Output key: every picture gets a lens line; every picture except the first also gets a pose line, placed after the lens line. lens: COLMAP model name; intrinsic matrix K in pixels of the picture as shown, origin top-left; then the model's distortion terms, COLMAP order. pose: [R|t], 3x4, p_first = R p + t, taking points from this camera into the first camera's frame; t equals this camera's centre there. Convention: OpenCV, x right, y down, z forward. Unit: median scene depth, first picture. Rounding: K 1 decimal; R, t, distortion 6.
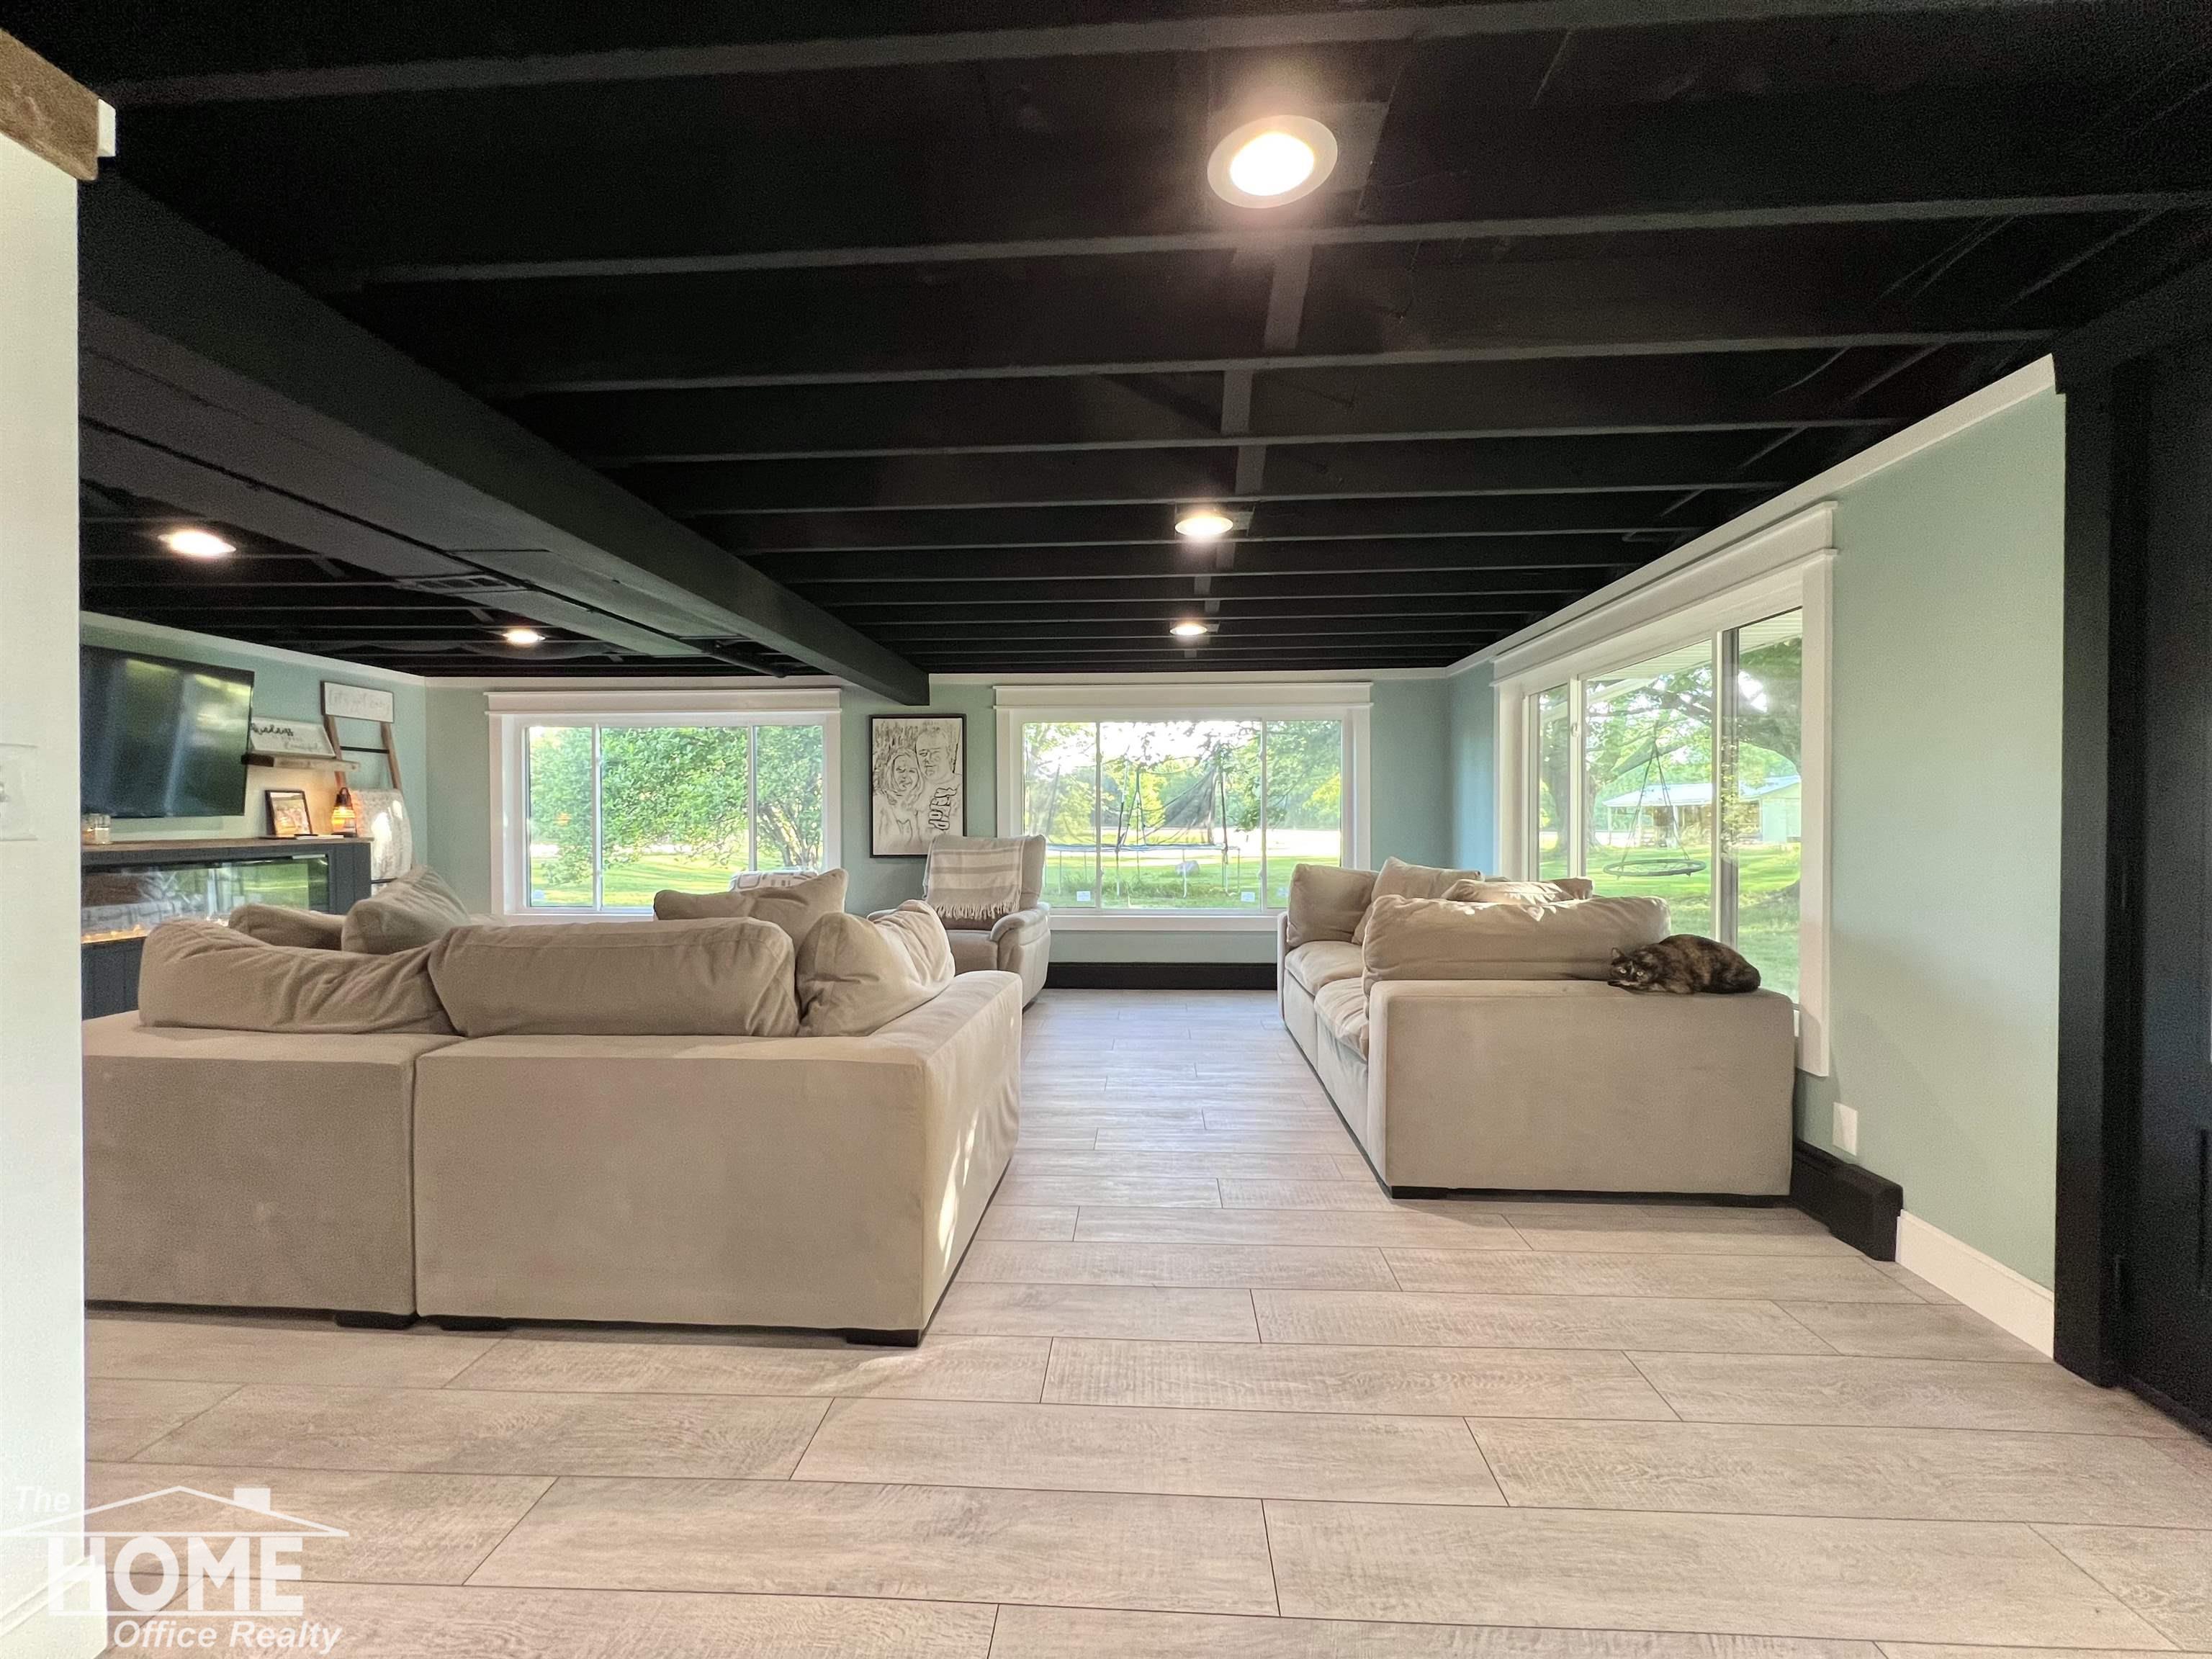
lens RADIAL K [[886.1, 0, 1108.4], [0, 886.1, 832.0], [0, 0, 1]] dist [-0.000385, -0.000381]
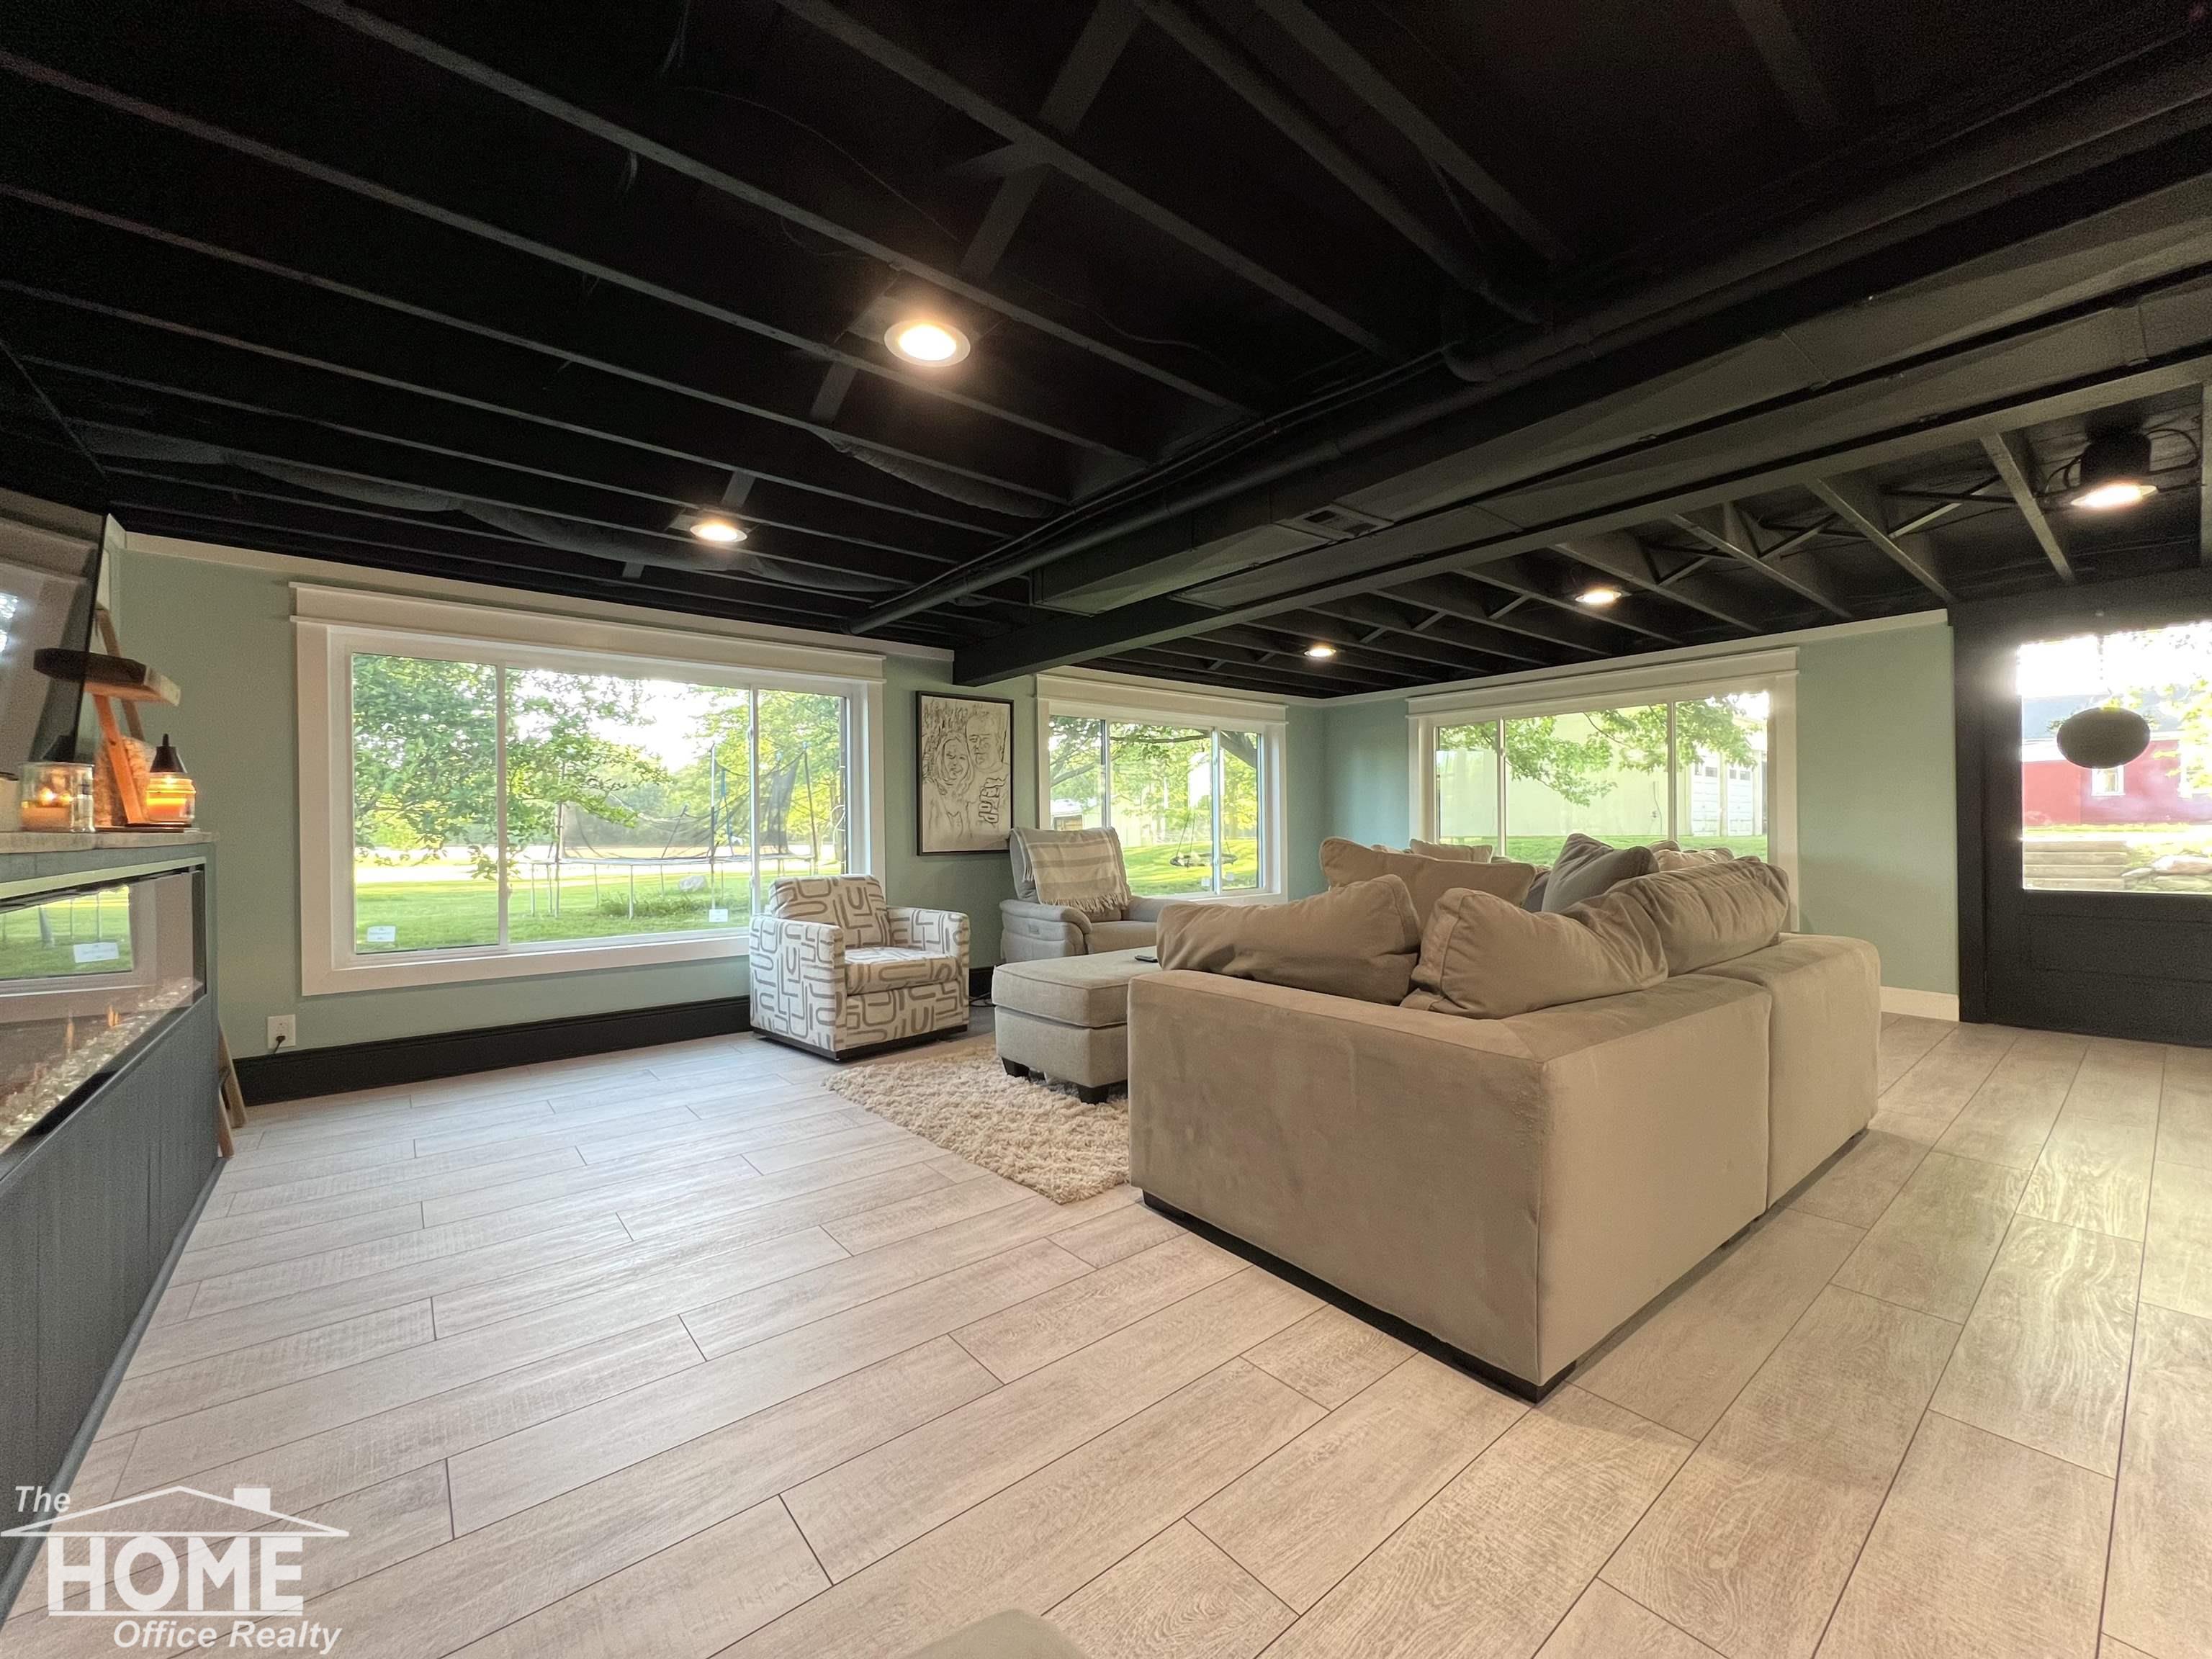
lens RADIAL K [[886.1, 0, 1108.4], [0, 886.1, 832.0], [0, 0, 1]] dist [-0.000385, -0.000381]
pose [[0.738957, -0.007297, 0.673713, -0.717715], [0.018714, 0.999778, -0.009698, 0.017943], [-0.673493, 0.019774, 0.738929, 0.238282]]
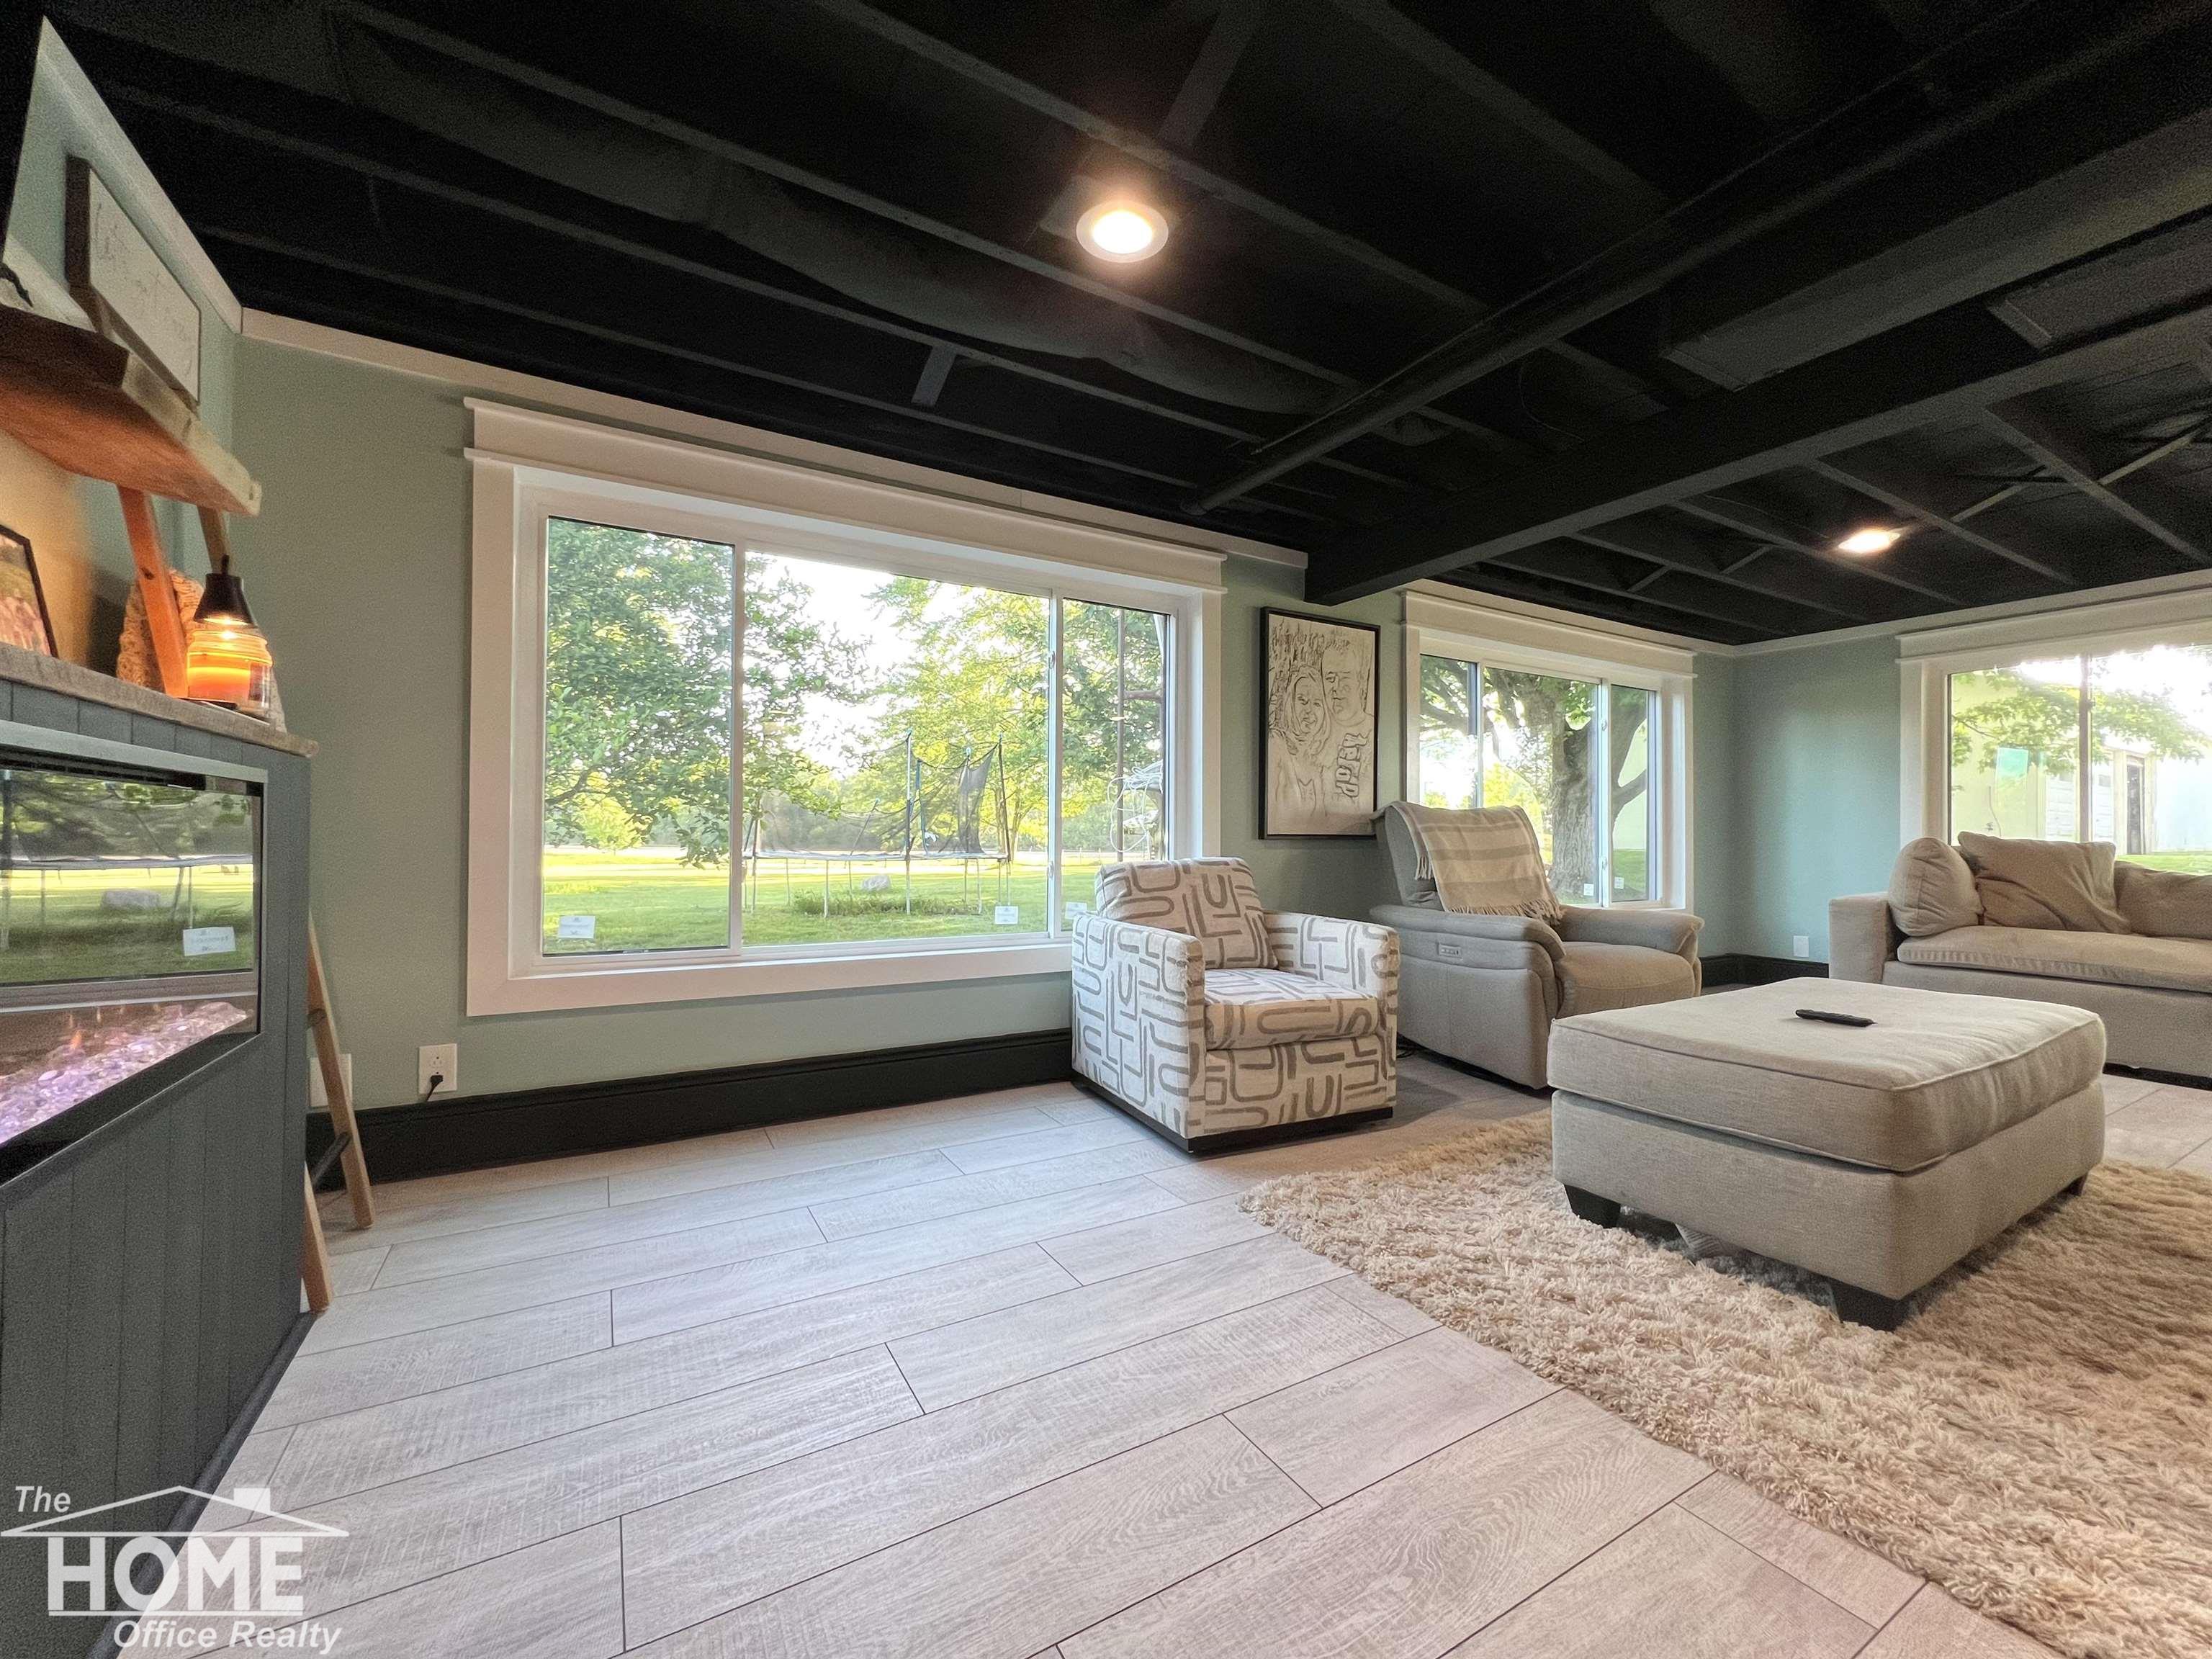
lens RADIAL K [[886.1, 0, 1108.4], [0, 886.1, 832.0], [0, 0, 1]] dist [-0.000385, -0.000381]
pose [[0.838850, 0.012467, 0.544220, -0.694331], [0.000540, 0.999718, -0.023733, 0.038923], [-0.544363, 0.020203, 0.838607, 0.548063]]
